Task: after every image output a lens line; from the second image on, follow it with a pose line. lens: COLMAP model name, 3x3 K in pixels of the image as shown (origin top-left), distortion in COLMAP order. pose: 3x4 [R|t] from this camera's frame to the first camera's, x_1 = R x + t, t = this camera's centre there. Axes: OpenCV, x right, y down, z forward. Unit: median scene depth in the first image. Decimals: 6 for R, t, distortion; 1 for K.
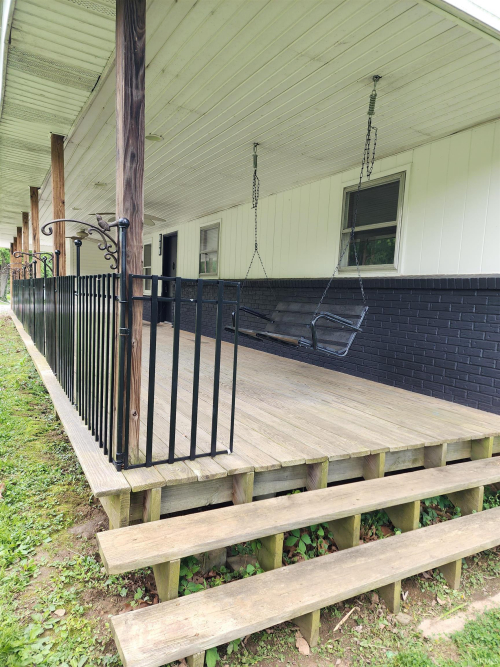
lens RADIAL K [[449.8, 0, 250.0], [0, 449.8, 333.5], [0, 0, 1]] dist [0.031723, -0.005009]
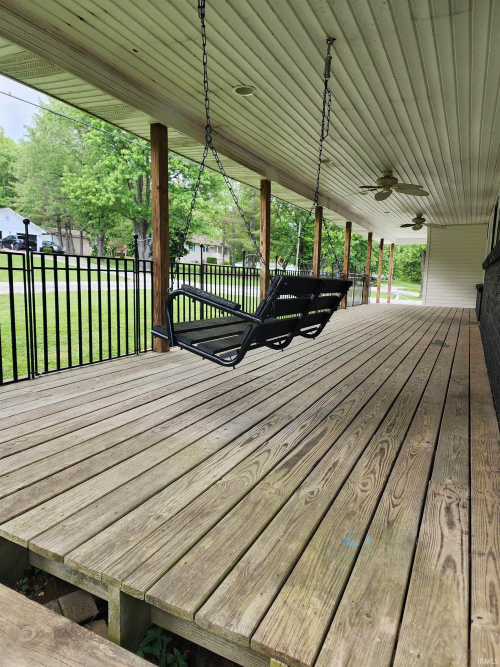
lens RADIAL K [[449.8, 0, 250.0], [0, 449.8, 333.5], [0, 0, 1]] dist [0.031723, -0.005009]
pose [[0.565900, 0.069012, -0.821580, 0.710819], [-0.069780, 0.996924, 0.035676, -0.011584], [0.821515, 0.037141, 0.568975, 0.732739]]
